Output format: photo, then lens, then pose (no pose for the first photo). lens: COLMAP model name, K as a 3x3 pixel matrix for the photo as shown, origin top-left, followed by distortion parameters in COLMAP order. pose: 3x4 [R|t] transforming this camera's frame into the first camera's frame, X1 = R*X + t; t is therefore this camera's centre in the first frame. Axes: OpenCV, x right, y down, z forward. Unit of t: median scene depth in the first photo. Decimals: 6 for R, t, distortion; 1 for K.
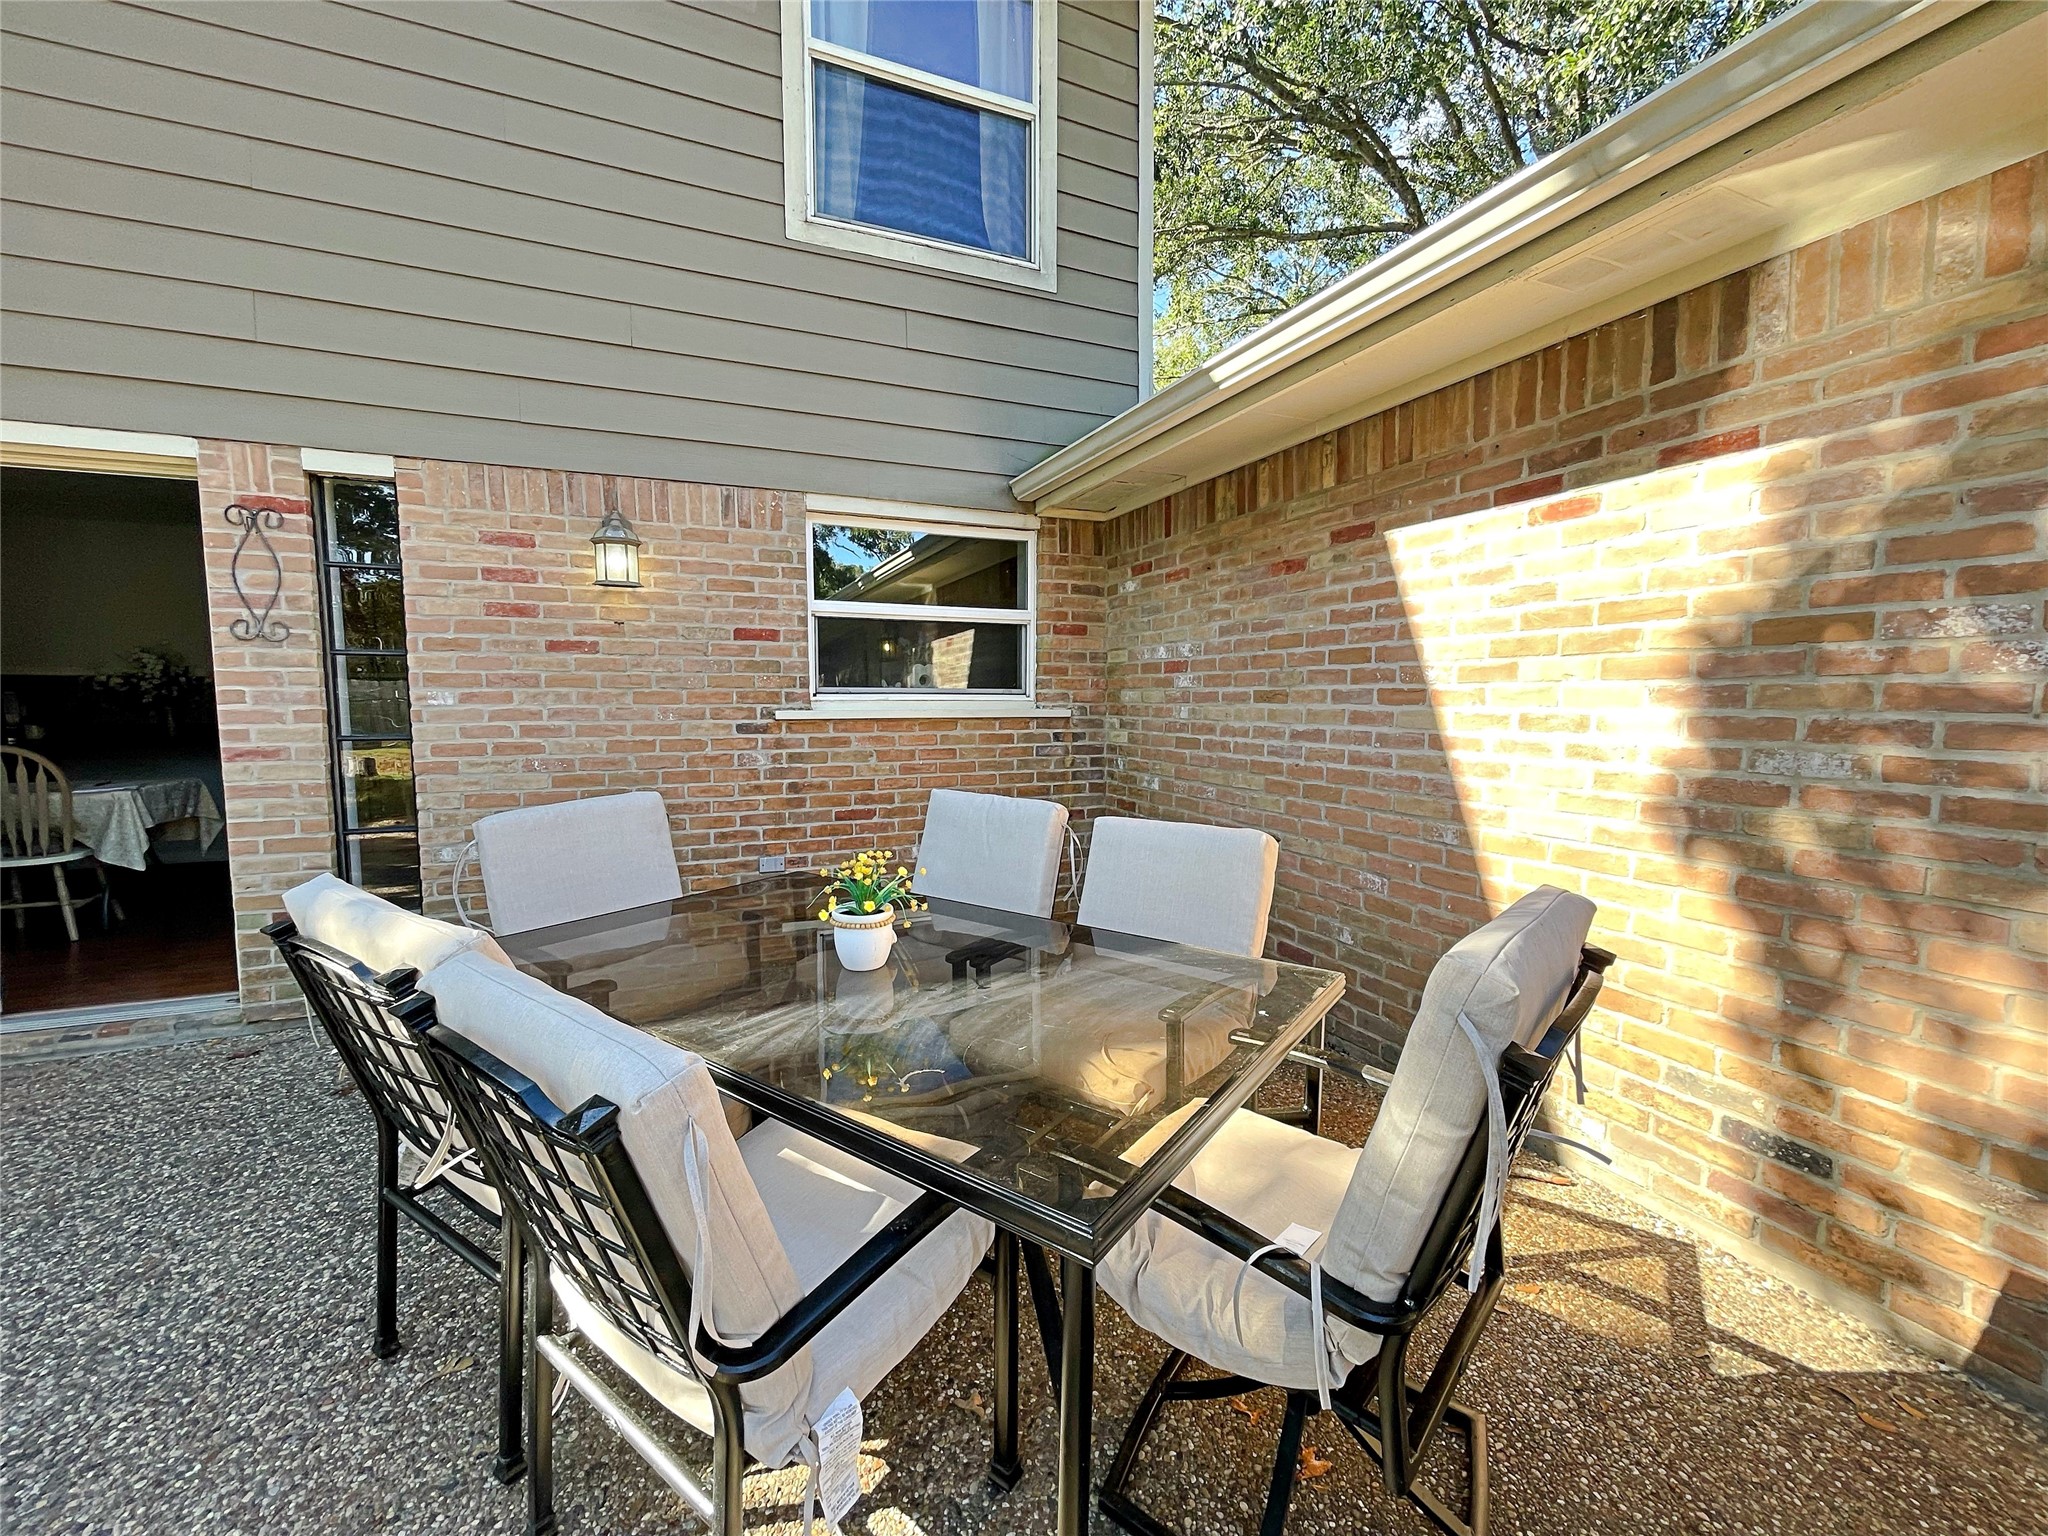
lens RADIAL K [[829.8, 0, 1014.4], [0, 829.8, 767.3], [0, 0, 1]] dist [-0.003240, 0.000460]
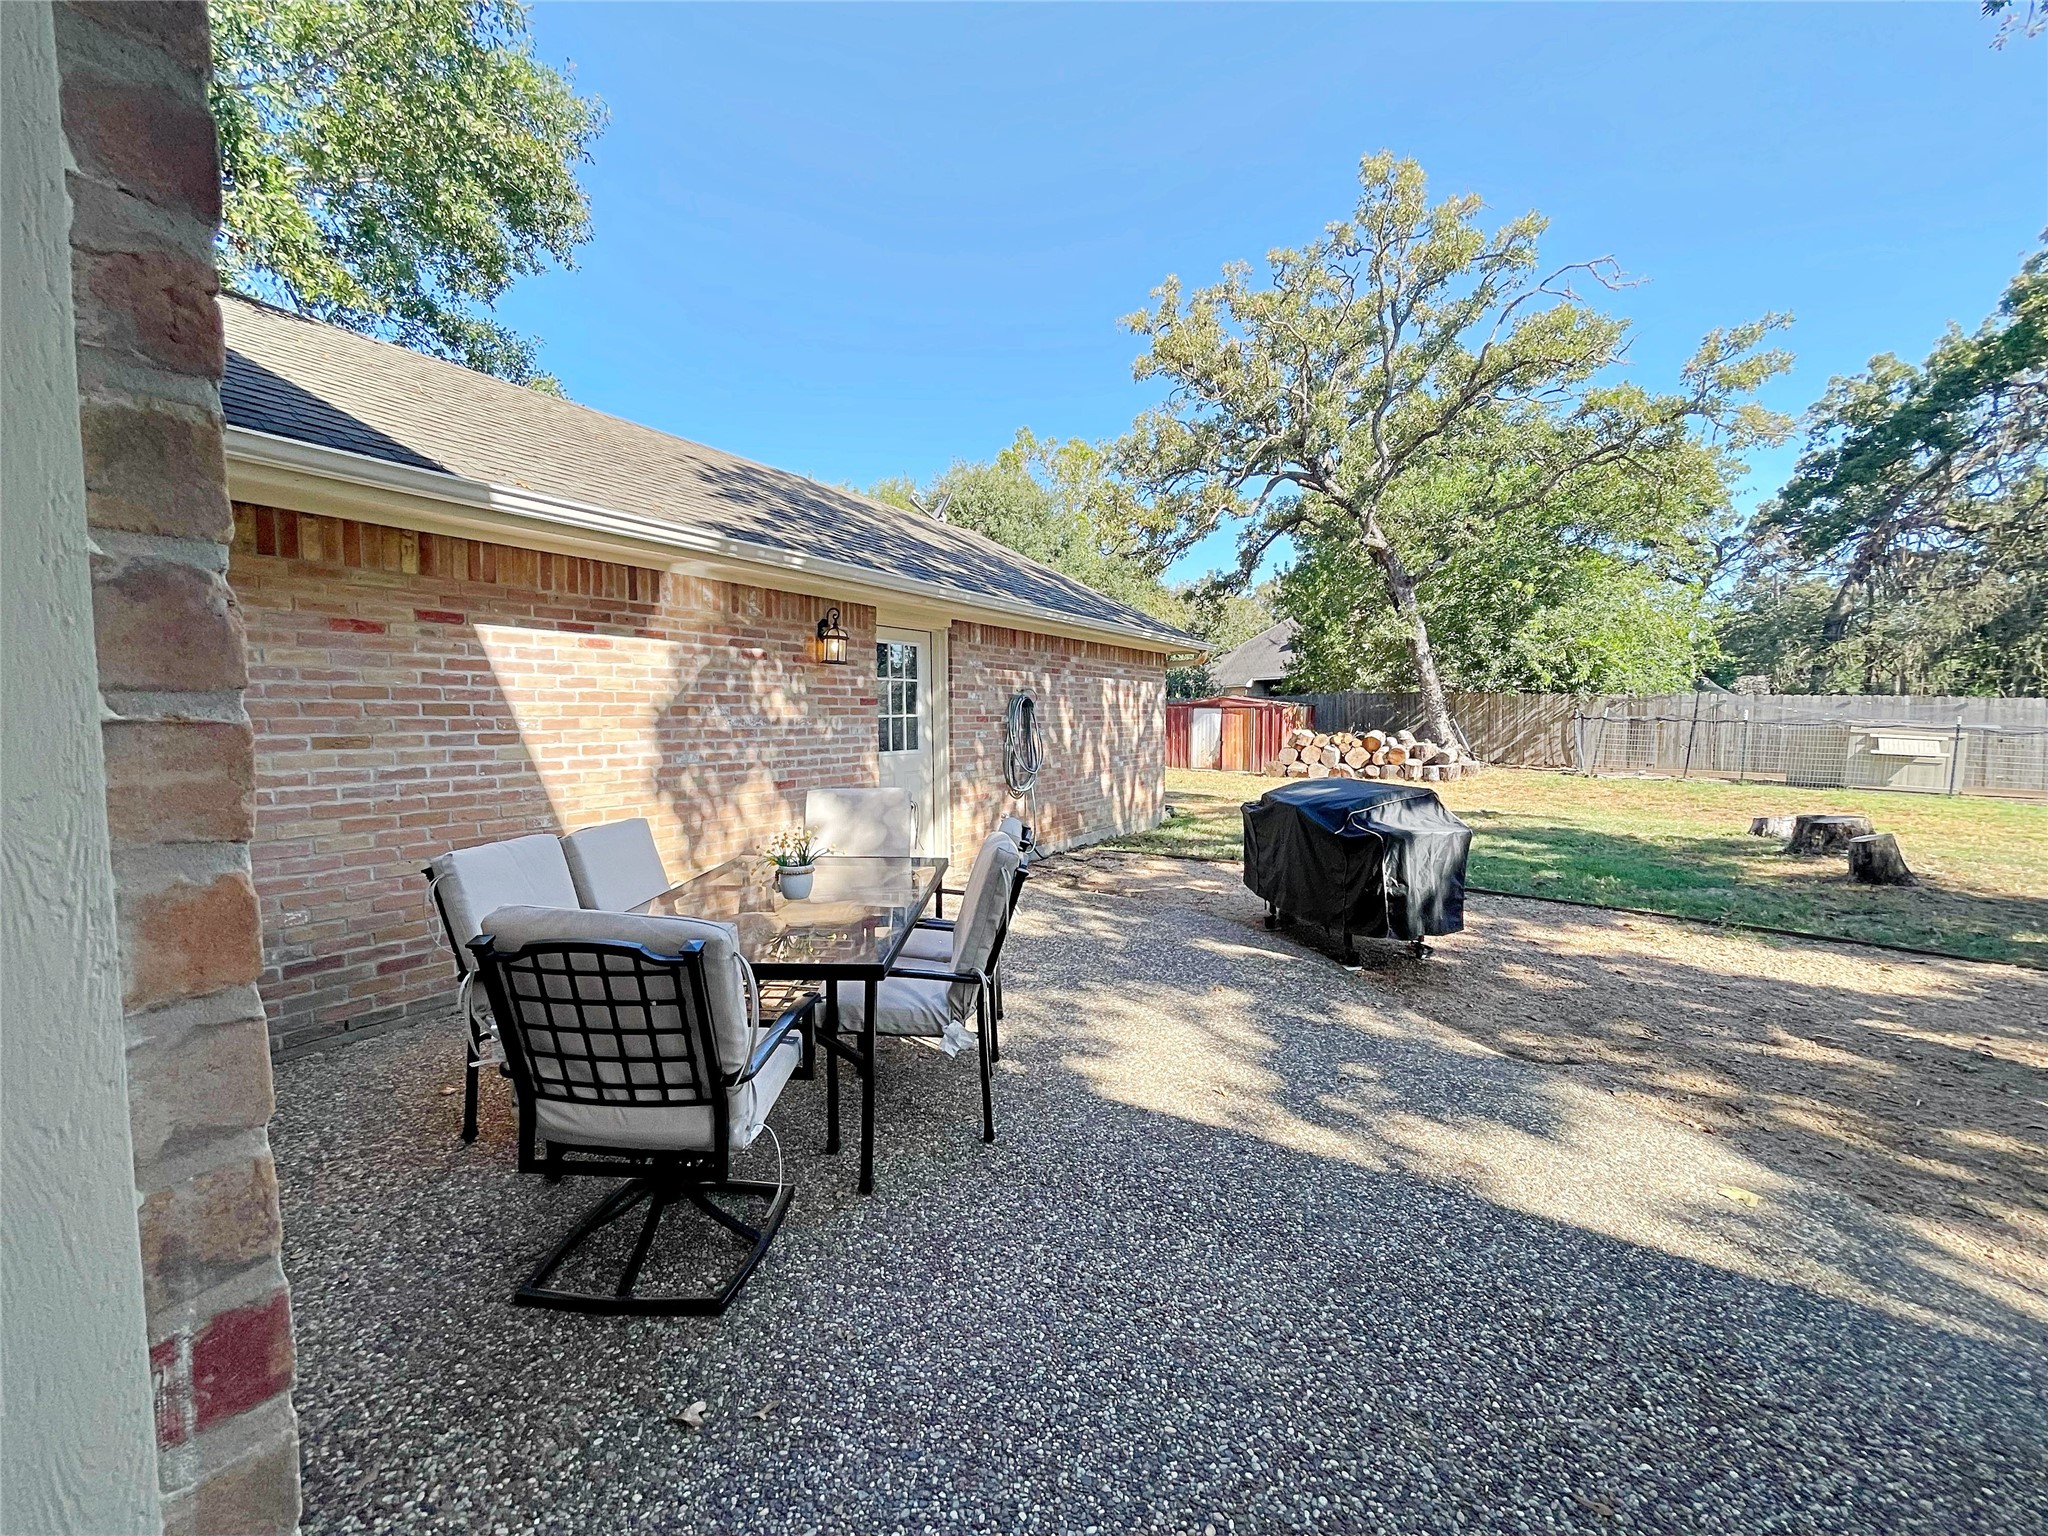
lens RADIAL K [[829.8, 0, 1014.4], [0, 829.8, 767.3], [0, 0, 1]] dist [-0.003240, 0.000460]
pose [[-0.578844, -0.055429, 0.813552, -1.362745], [0.067789, 0.990963, 0.115748, -0.153937], [-0.812616, 0.122149, -0.569855, 1.176485]]
